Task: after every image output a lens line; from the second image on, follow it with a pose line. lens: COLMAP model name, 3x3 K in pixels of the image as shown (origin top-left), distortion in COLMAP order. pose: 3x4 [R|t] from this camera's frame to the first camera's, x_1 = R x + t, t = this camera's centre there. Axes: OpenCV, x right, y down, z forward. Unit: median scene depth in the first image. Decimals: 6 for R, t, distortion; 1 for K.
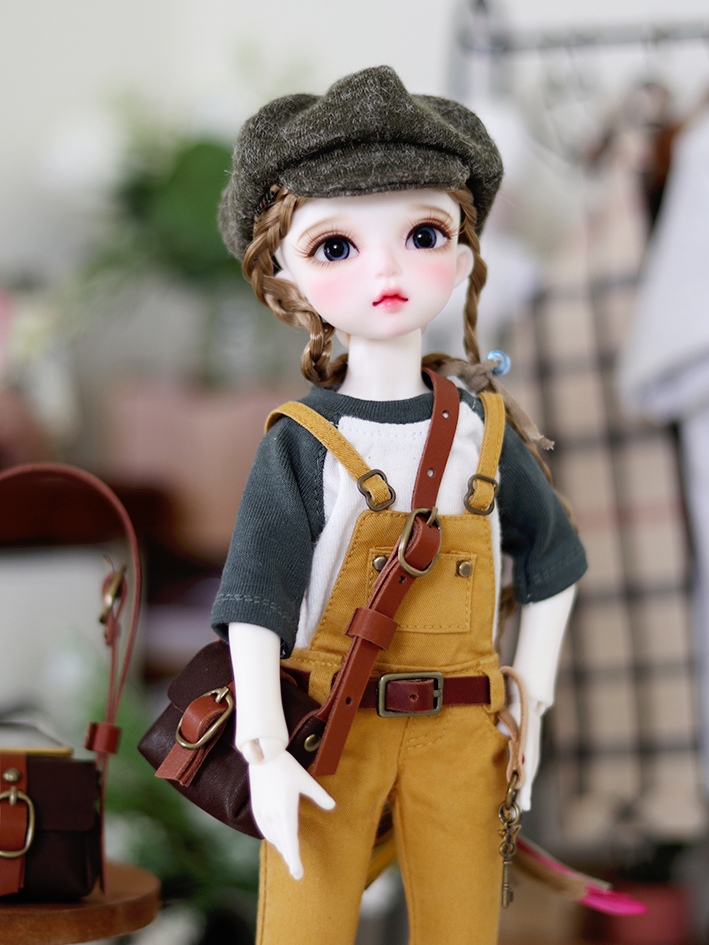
lens RADIAL K [[2708.3, 0, 354.5], [0, 2708.3, 472.5], [0, 0, 1]] dist [-0.185976, 0.784536]
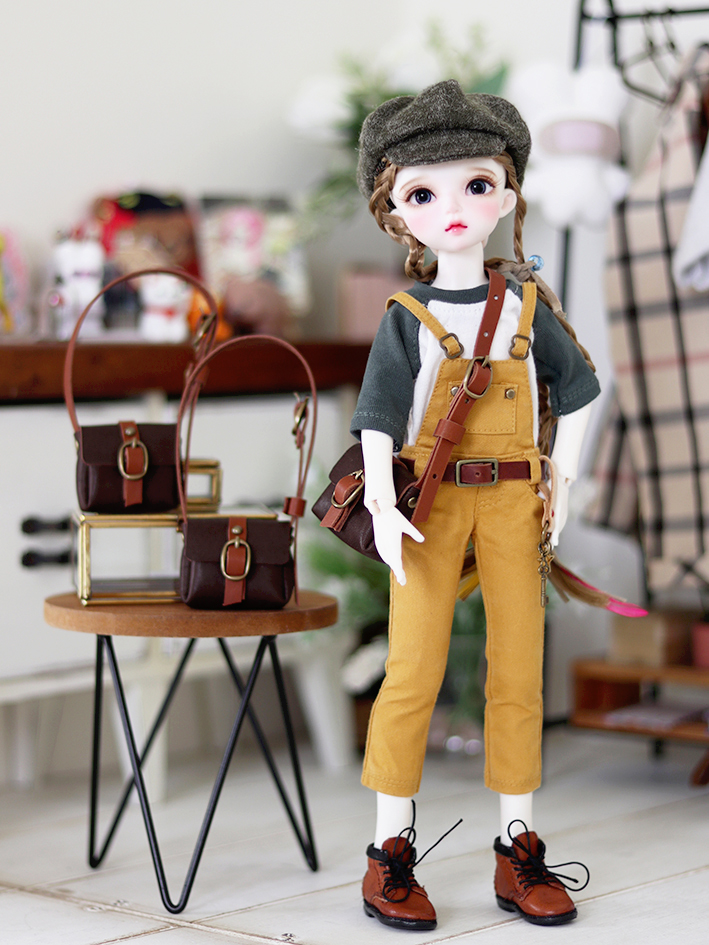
lens RADIAL K [[2708.3, 0, 354.5], [0, 2708.3, 472.5], [0, 0, 1]] dist [-0.185976, 0.784536]
pose [[0.990053, -0.018750, -0.139439, 0.173141], [0.026013, 0.998388, 0.050444, -0.000935], [0.138269, -0.053570, 0.988945, -0.599595]]
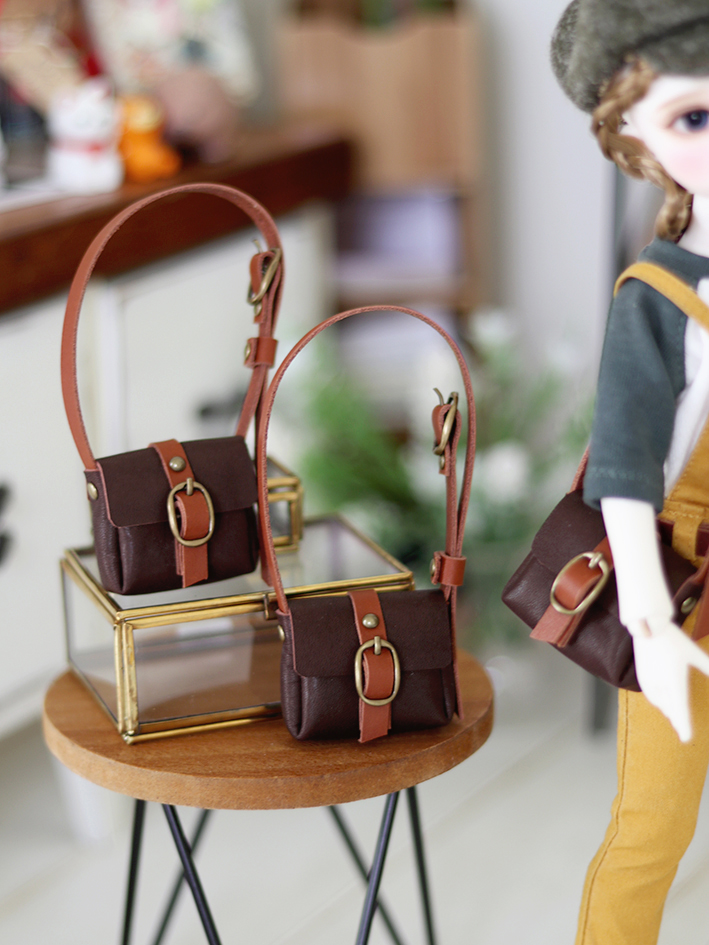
lens RADIAL K [[2708.3, 0, 354.5], [0, 2708.3, 472.5], [0, 0, 1]] dist [-0.185976, 0.784536]
pose [[0.997133, -0.065313, 0.038220, -0.175360], [0.051966, 0.958134, 0.281566, -0.240405], [-0.055010, -0.278773, 0.958780, 0.032520]]
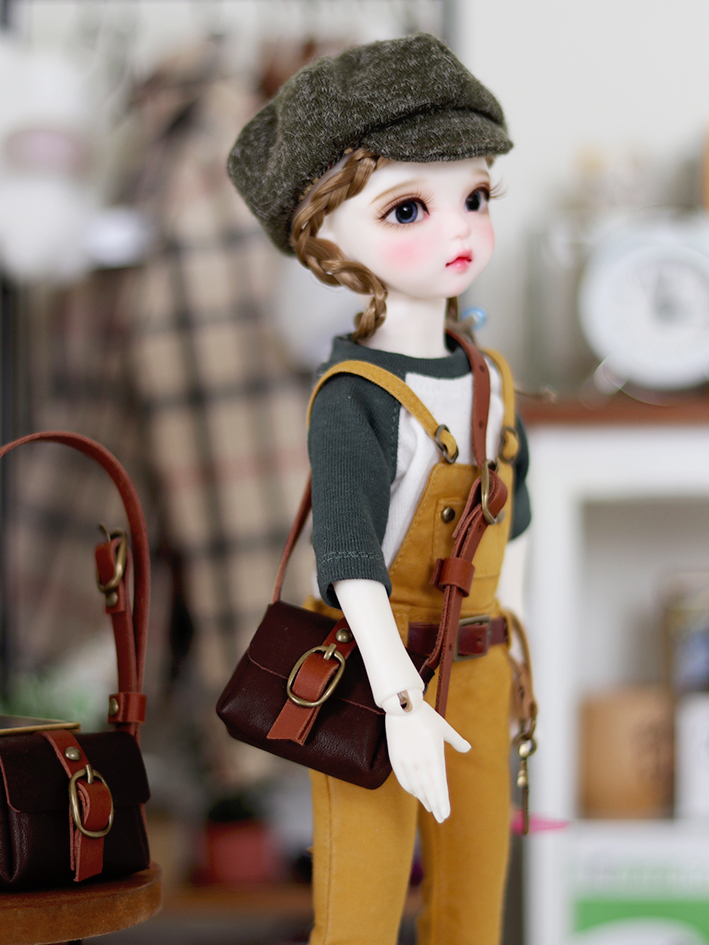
lens RADIAL K [[2816.0, 0, 354.5], [0, 2816.0, 472.5], [0, 0, 1]] dist [-0.147961, -0.030515]
pose [[0.862544, -0.042859, 0.504164, -0.564822], [0.030938, 0.999009, 0.031995, -0.018138], [-0.505036, -0.011999, 0.863015, 0.085221]]
